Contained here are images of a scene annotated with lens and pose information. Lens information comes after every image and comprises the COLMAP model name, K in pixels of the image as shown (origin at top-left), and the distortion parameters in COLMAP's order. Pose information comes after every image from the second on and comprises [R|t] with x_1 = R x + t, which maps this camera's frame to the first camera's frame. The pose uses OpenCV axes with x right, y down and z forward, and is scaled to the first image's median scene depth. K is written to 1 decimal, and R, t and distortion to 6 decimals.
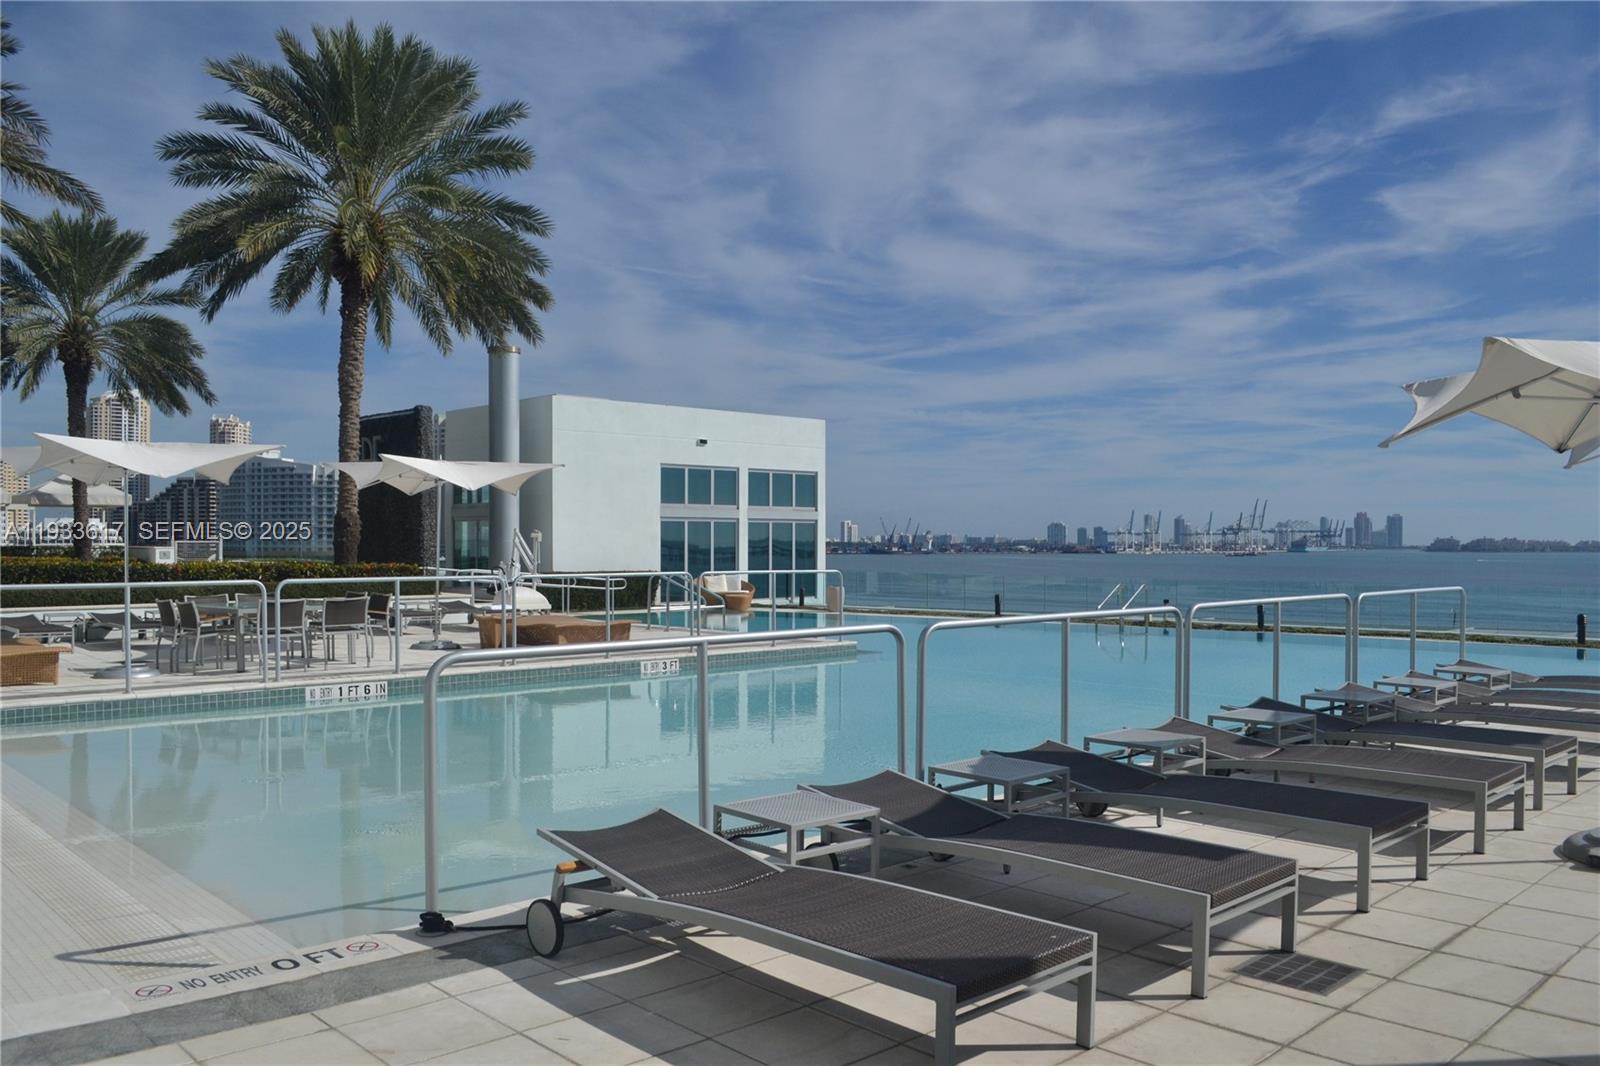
lens RADIAL K [[1249.7, 0, 789.9], [0, 1249.7, 531.0], [0, 0, 1]] dist [0.018188, 0.001358]
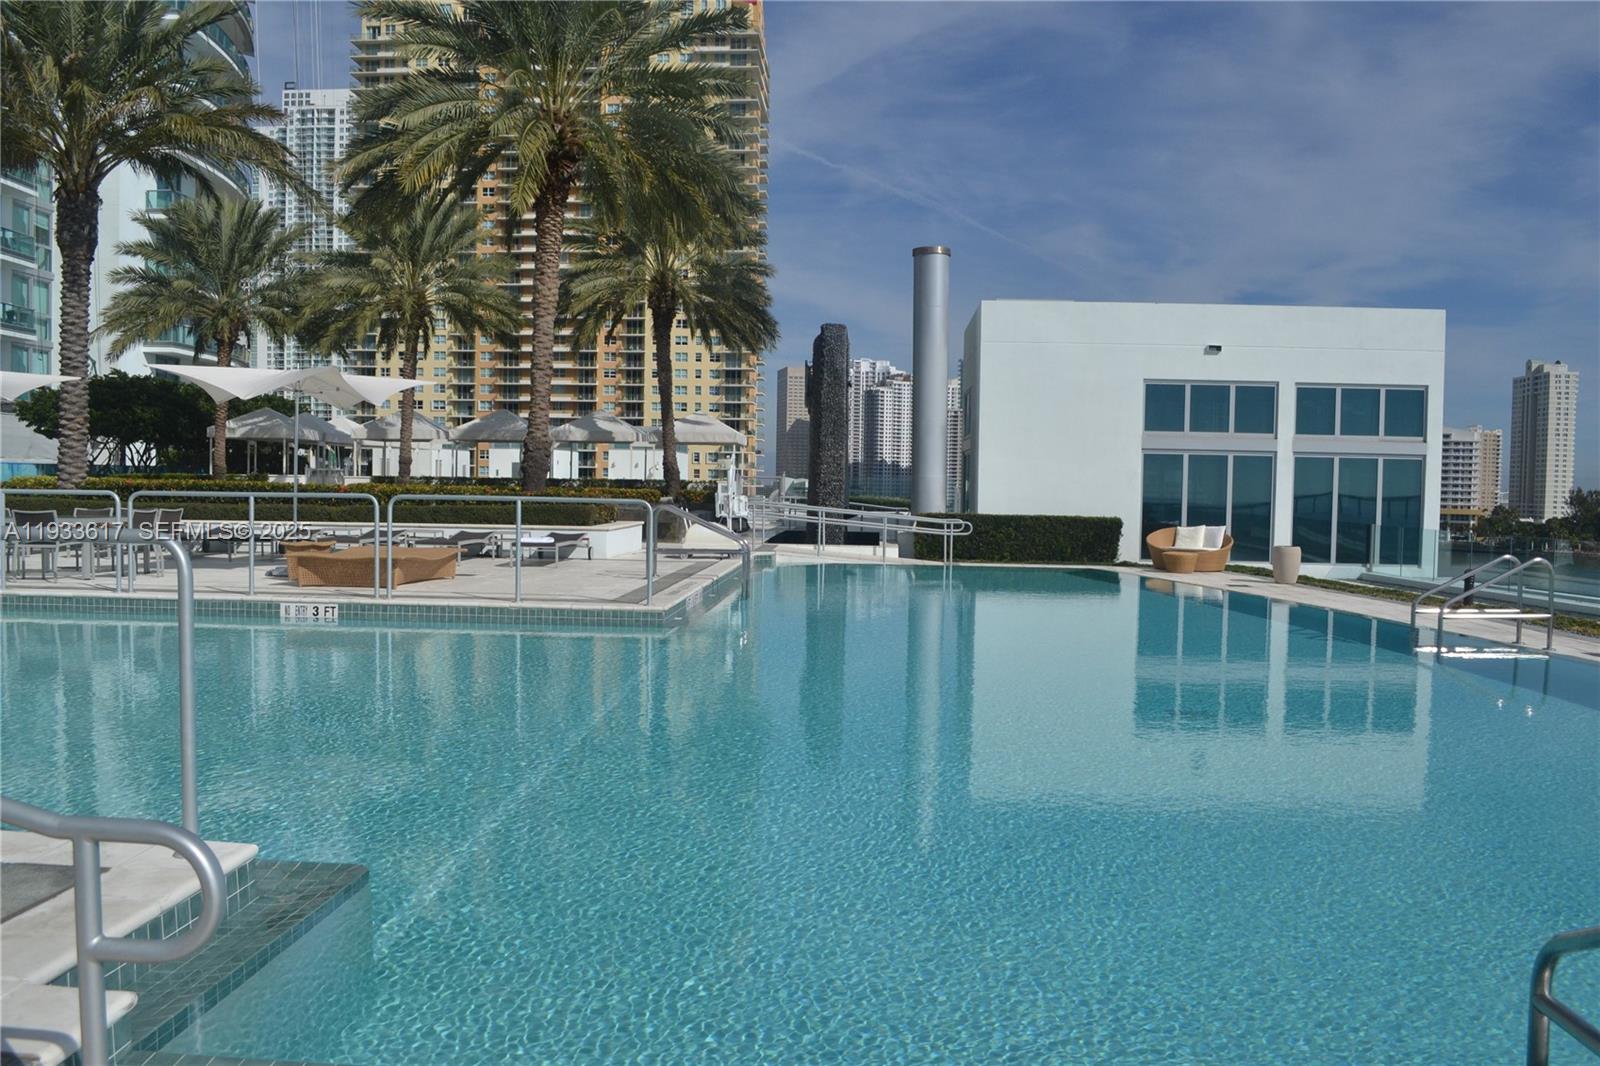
lens RADIAL K [[1249.7, 0, 800.4], [0, 1249.7, 531.6], [0, 0, 1]] dist [0.018188, 0.001358]
pose [[0.704158, 0.050594, -0.708238, 0.294259], [-0.019346, 0.998455, 0.052092, 0.004105], [0.709779, -0.022979, 0.704049, 0.287917]]
